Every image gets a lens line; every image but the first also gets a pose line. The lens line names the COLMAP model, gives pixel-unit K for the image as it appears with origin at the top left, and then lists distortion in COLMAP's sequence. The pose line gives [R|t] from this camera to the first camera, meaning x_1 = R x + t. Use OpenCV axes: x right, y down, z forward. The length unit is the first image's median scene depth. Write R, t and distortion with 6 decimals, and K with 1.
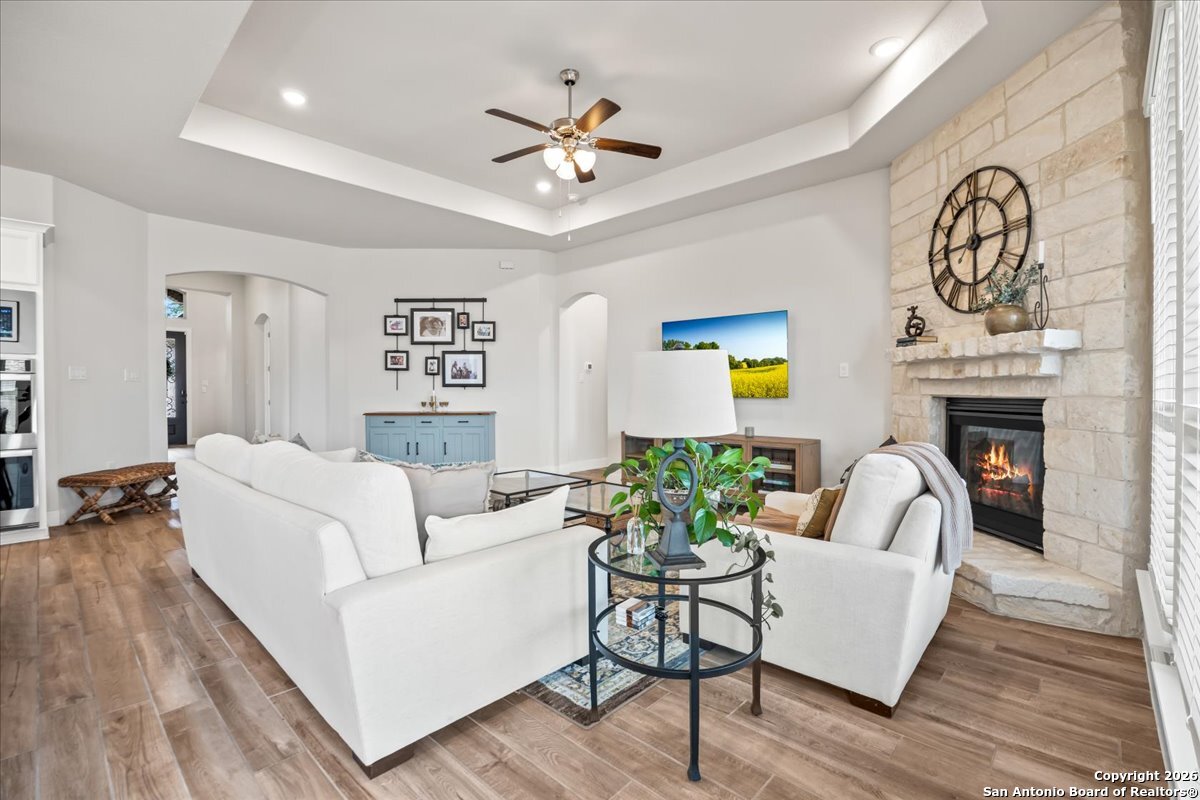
lens RADIAL K [[531.2, 0, 595.3], [0, 531.2, 394.7], [0, 0, 1]] dist [-0.002371, 0.000281]
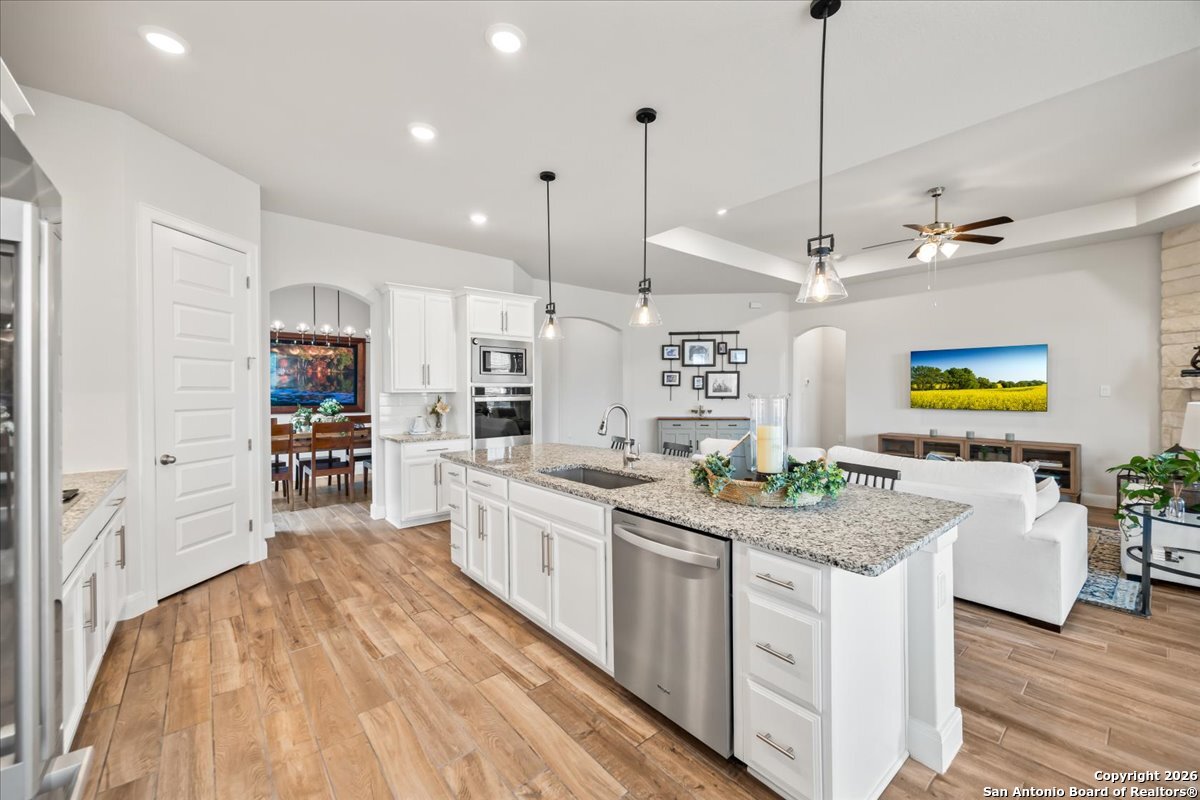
lens RADIAL K [[467.9, 0, 604.1], [0, 467.9, 393.9], [0, 0, 1]] dist [0.011661, 0.000369]
pose [[0.993807, -0.000113, -0.111116, -0.576569], [0.000211, 1.000000, 0.000878, -0.037827], [0.111116, -0.000896, 0.993807, -0.266478]]
